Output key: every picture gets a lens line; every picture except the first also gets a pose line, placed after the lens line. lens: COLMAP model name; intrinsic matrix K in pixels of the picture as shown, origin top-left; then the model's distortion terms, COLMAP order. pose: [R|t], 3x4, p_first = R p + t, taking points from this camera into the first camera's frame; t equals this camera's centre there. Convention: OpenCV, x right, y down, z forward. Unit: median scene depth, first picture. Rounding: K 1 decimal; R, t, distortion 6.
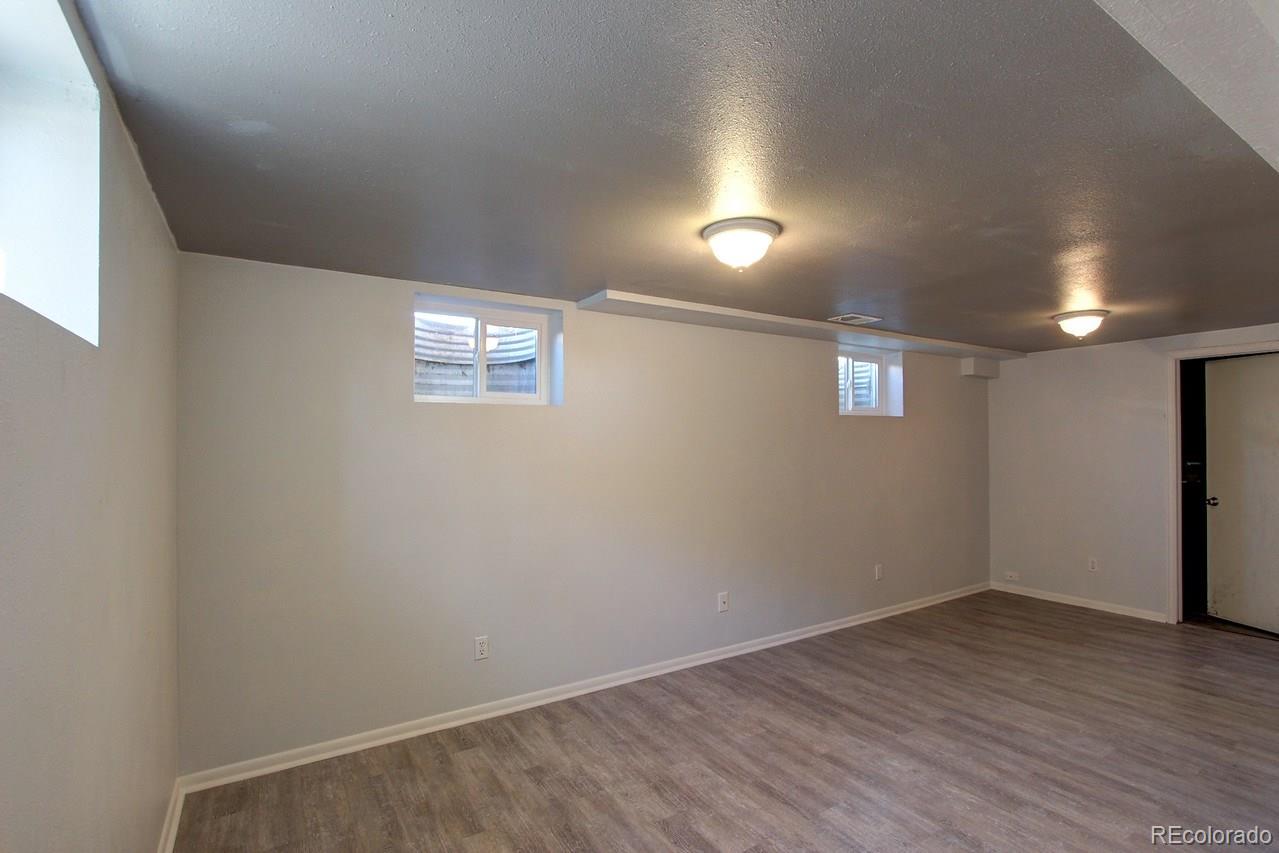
lens RADIAL K [[606.9, 0, 641.7], [0, 606.9, 432.0], [0, 0, 1]] dist [-0.015021, 0.000815]
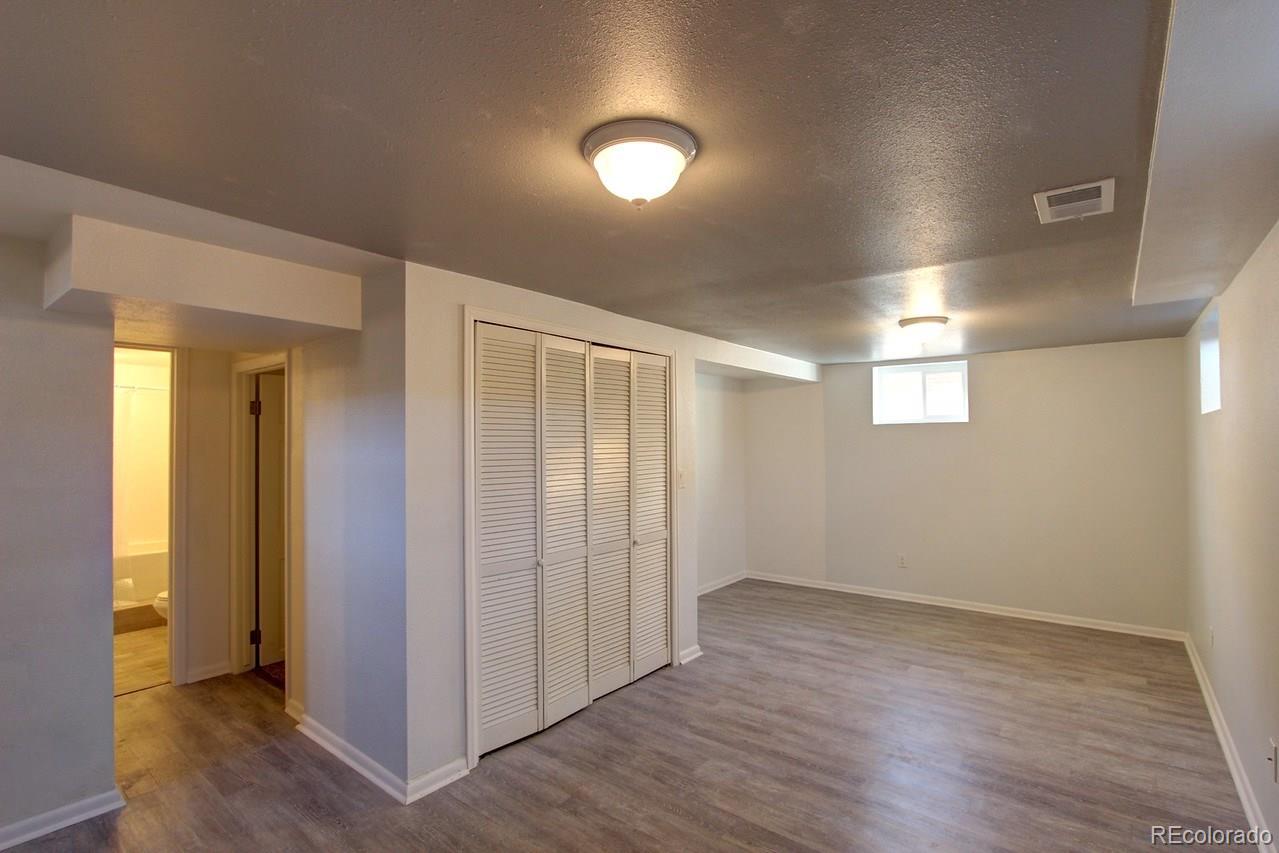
lens RADIAL K [[613.8, 0, 644.2], [0, 613.8, 431.4], [0, 0, 1]] dist [-0.000533, 0.000128]
pose [[-0.941791, 0.002930, -0.336185, 0.922974], [0.011875, 0.999628, -0.024557, 0.002066], [0.335988, -0.027120, -0.941476, 1.480481]]
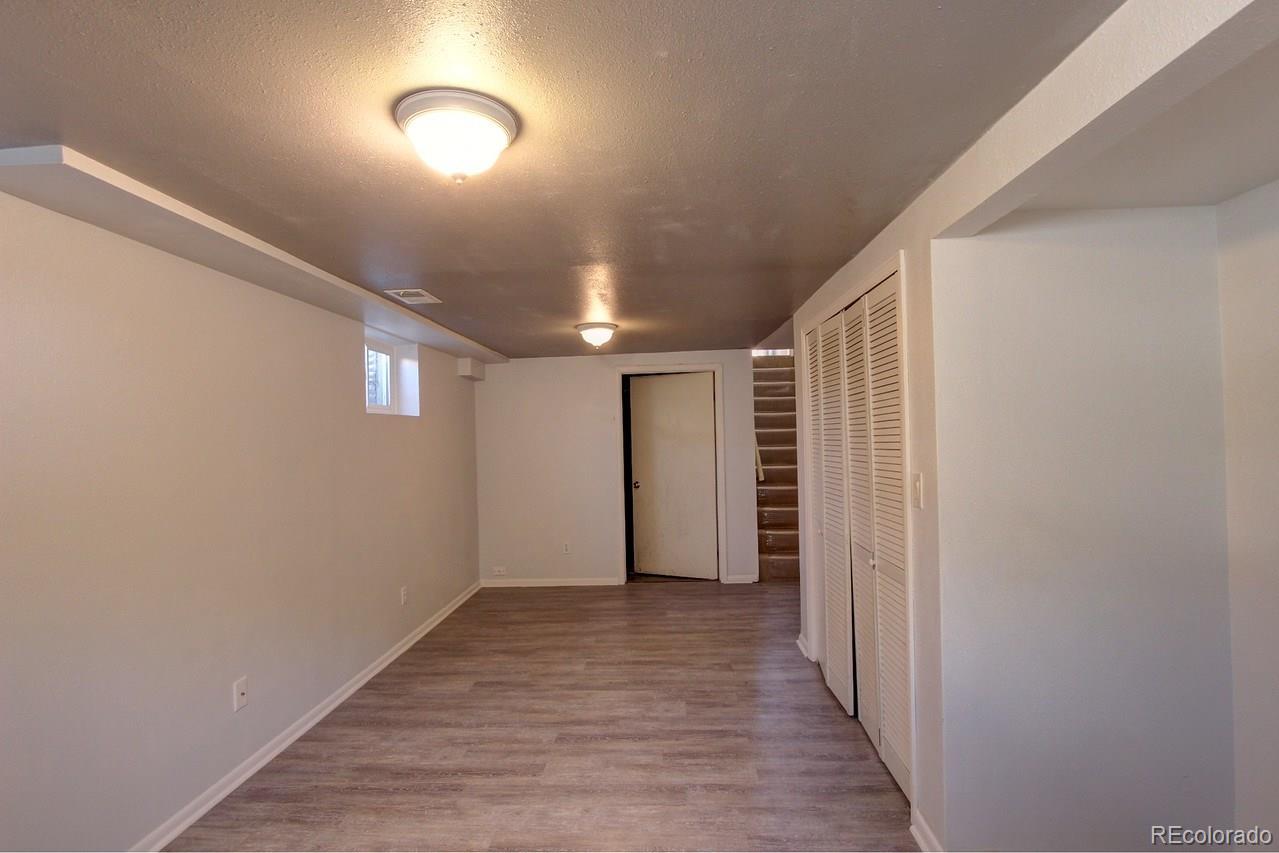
lens RADIAL K [[606.9, 0, 641.7], [0, 606.9, 432.0], [0, 0, 1]] dist [-0.015021, 0.000815]
pose [[0.574162, -0.005820, 0.818721, -0.163936], [0.012745, 0.999917, -0.001830, 0.004742], [-0.818642, 0.011485, 0.574189, 0.301244]]
